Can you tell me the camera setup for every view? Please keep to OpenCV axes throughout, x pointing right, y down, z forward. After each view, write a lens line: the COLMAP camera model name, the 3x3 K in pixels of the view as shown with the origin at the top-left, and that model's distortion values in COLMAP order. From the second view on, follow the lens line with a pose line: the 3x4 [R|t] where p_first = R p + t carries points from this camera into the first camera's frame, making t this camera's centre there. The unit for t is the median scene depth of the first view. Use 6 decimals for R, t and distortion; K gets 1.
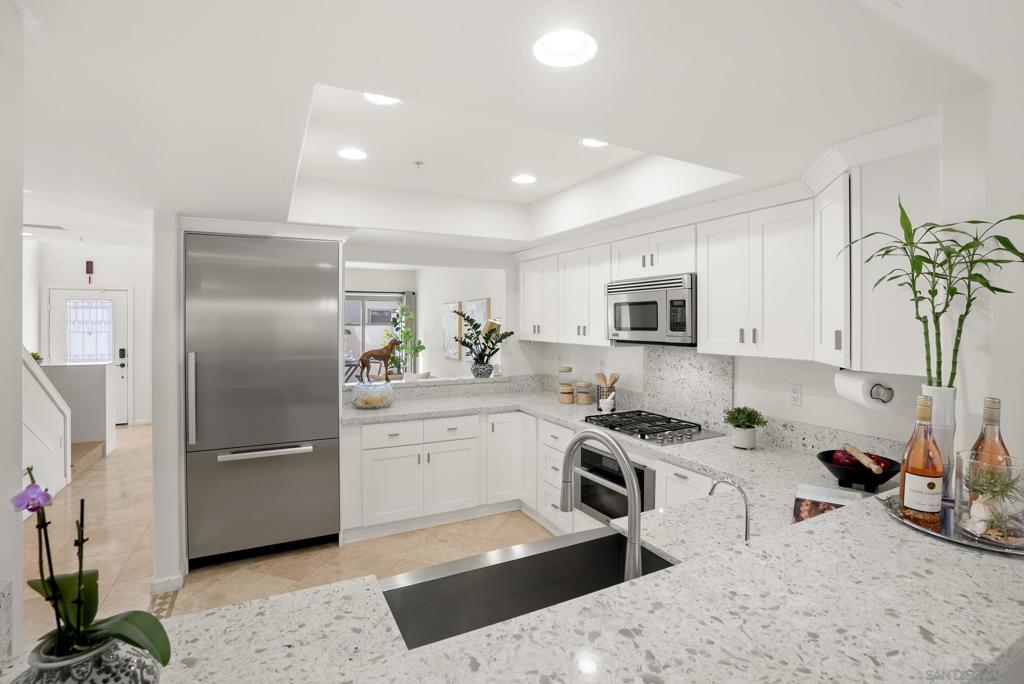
lens RADIAL K [[486.9, 0, 515.7], [0, 486.9, 329.7], [0, 0, 1]] dist [-0.041022, 0.000486]
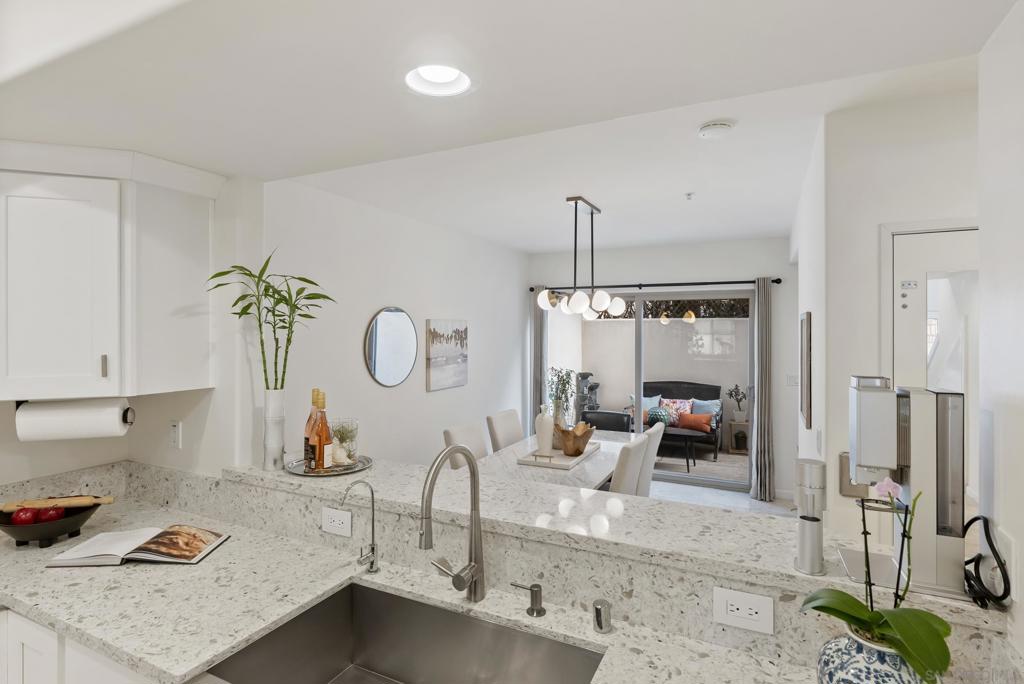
lens RADIAL K [[523.7, 0, 516.6], [0, 523.7, 327.1], [0, 0, 1]] dist [-0.001924, -0.000257]
pose [[-0.594213, -0.002580, 0.804303, -0.311288], [0.009460, 0.999903, 0.010196, -0.029477], [-0.804252, 0.013667, -0.594131, 0.538743]]
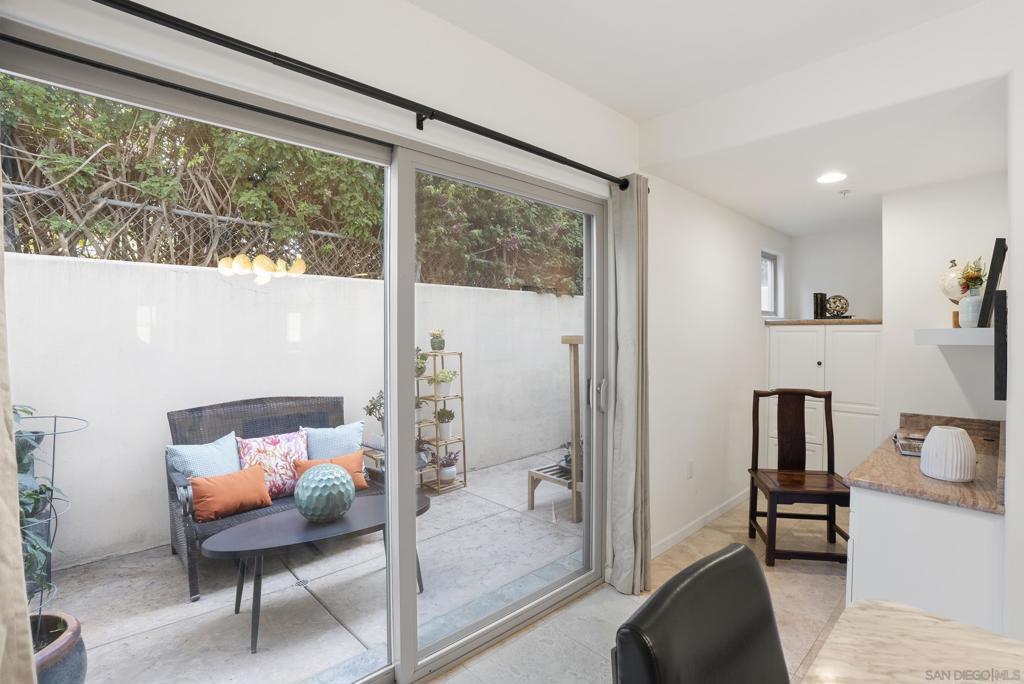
lens RADIAL K [[486.9, 0, 515.7], [0, 486.9, 329.7], [0, 0, 1]] dist [-0.041022, 0.000486]
pose [[-0.961019, -0.000315, -0.276483, 0.882554], [-0.004883, 0.999863, 0.015833, 0.080132], [0.276440, 0.016565, -0.960888, -0.288812]]
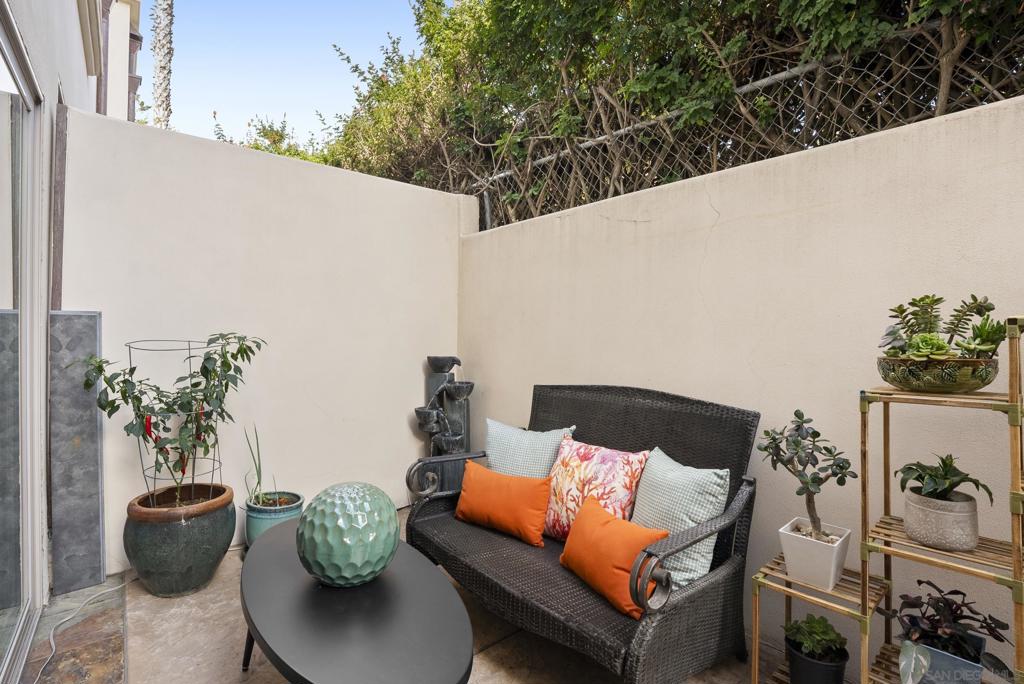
lens RADIAL K [[486.9, 0, 515.7], [0, 486.9, 329.7], [0, 0, 1]] dist [-0.041022, 0.000486]
pose [[-0.209442, 0.003095, 0.977816, 0.515761], [0.017733, 0.999843, 0.000634, 0.160920], [-0.977660, 0.017473, -0.209464, -1.113475]]
